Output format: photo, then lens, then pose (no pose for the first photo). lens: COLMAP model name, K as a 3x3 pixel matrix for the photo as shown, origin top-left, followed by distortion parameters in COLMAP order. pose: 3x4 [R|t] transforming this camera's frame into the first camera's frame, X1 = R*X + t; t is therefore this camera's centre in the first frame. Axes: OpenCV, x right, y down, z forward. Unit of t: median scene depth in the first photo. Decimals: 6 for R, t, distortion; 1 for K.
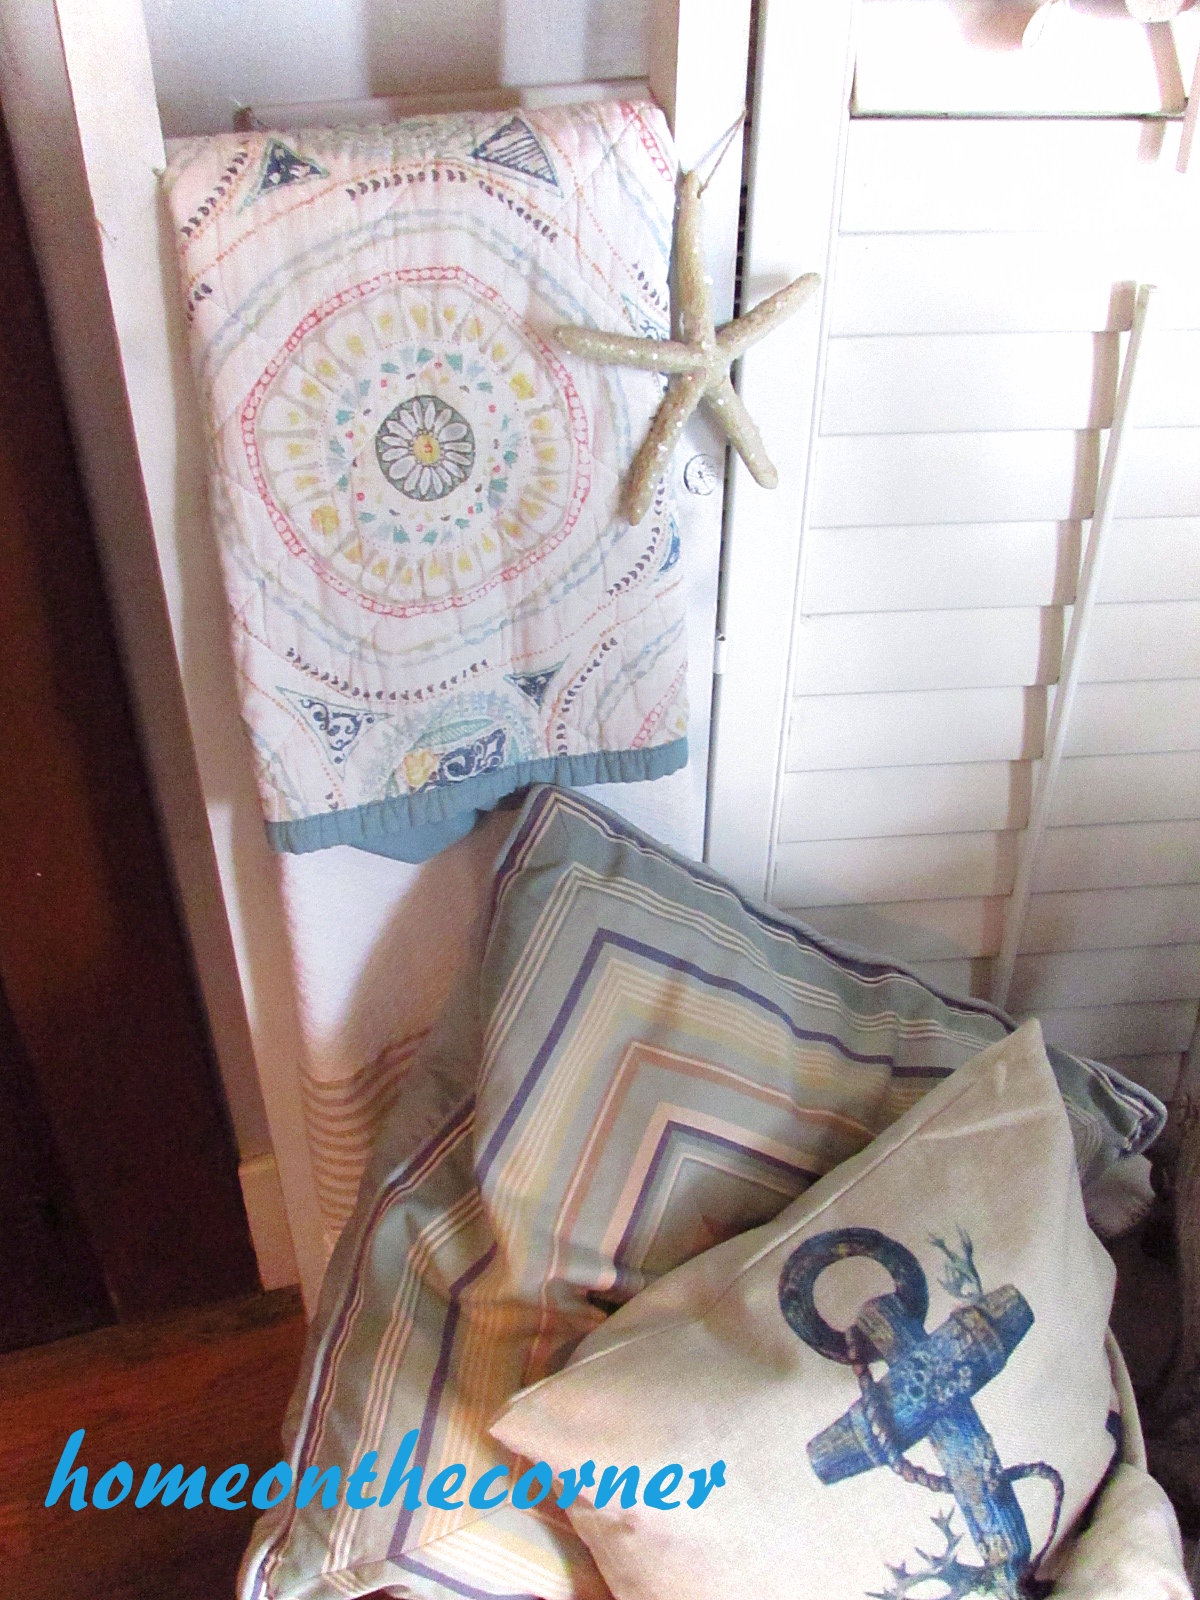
lens RADIAL K [[1640.6, 0, 599.4], [0, 1640.6, 801.5], [0, 0, 1]] dist [-0.030901, 0.000000]
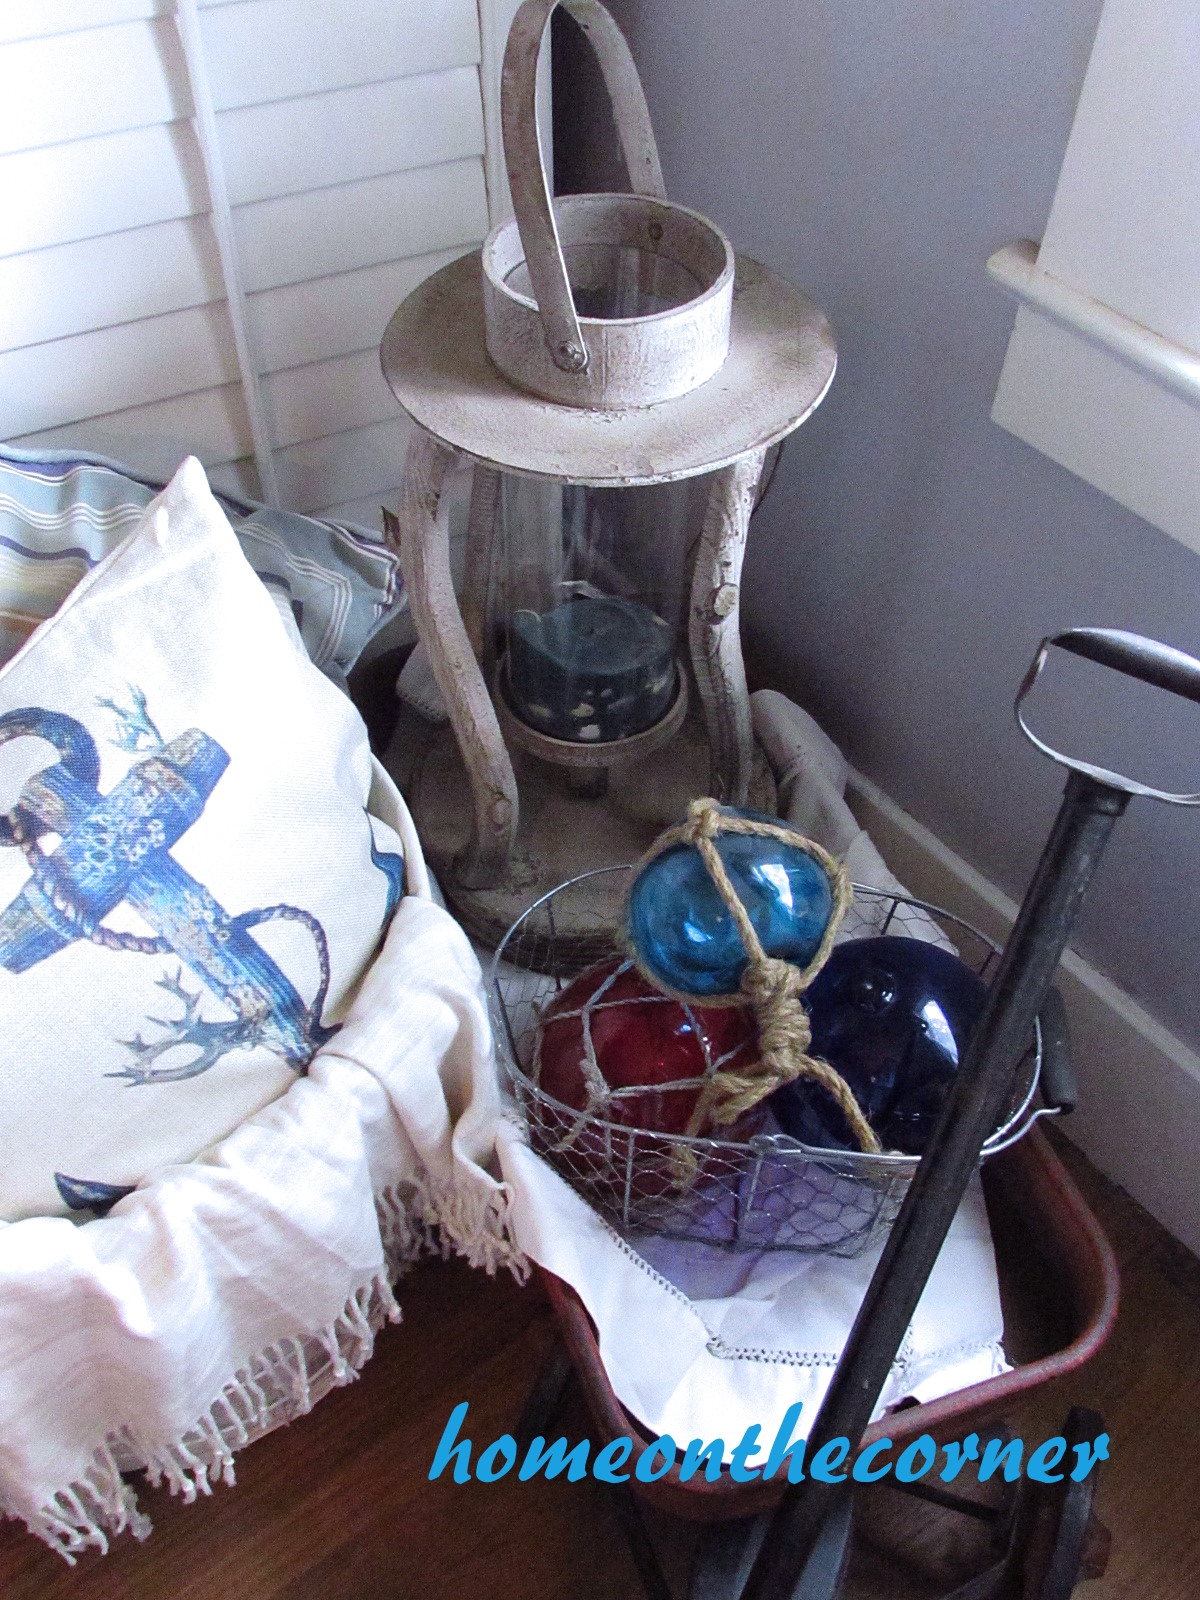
lens RADIAL K [[1640.6, 0, 598.1], [0, 1640.6, 798.0], [0, 0, 1]] dist [-0.030901, 0.000000]
pose [[0.946835, -0.246190, 0.207107, 0.272487], [0.205413, 0.958068, 0.199777, 0.199702], [-0.247606, -0.146613, 0.957703, 0.048807]]
